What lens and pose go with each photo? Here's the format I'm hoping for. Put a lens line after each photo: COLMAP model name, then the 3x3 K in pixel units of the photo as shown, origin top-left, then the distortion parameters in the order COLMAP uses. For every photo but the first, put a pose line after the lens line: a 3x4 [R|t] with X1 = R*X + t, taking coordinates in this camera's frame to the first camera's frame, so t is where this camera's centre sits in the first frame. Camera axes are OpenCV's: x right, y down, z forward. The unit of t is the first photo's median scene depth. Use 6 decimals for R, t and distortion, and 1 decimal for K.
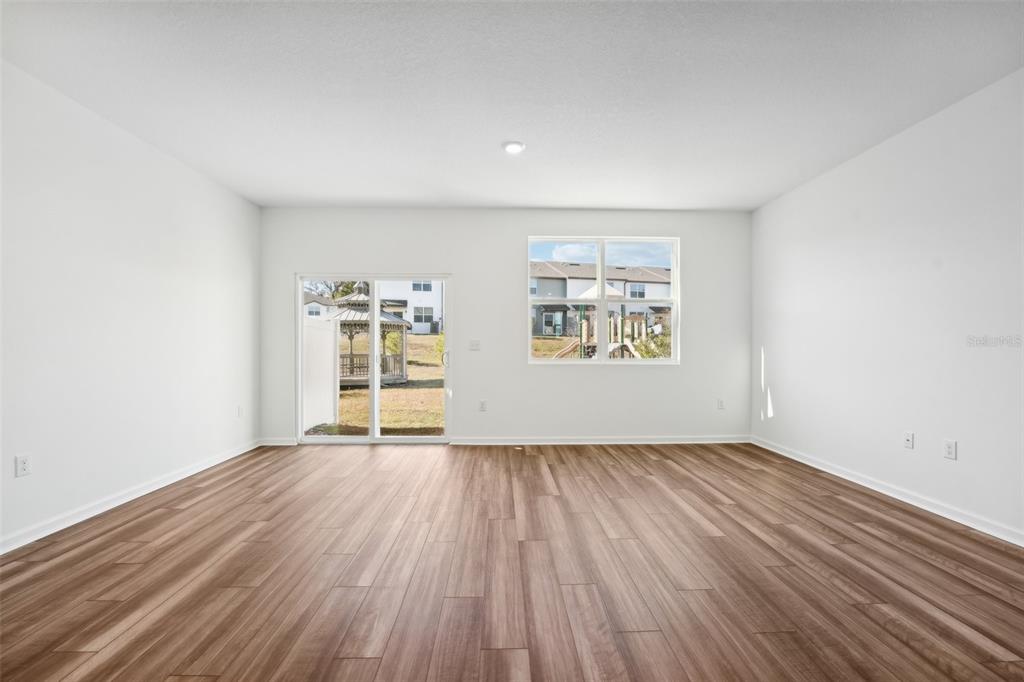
lens RADIAL K [[427.4, 0, 511.7], [0, 427.4, 344.5], [0, 0, 1]] dist [-0.026614, 0.001139]
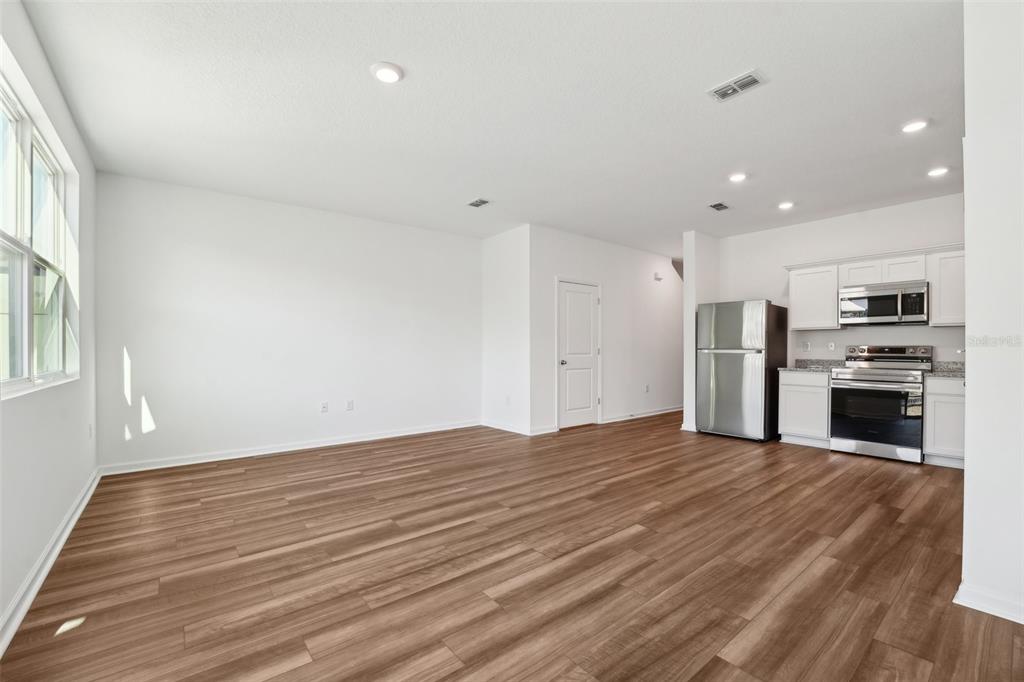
lens RADIAL K [[427.4, 0, 511.7], [0, 427.4, 344.5], [0, 0, 1]] dist [-0.026614, 0.001139]
pose [[-0.600513, 0.005807, 0.799594, -0.533182], [-0.002365, 0.999956, -0.009039, 0.002744], [-0.799611, -0.007319, -0.600473, 0.964381]]
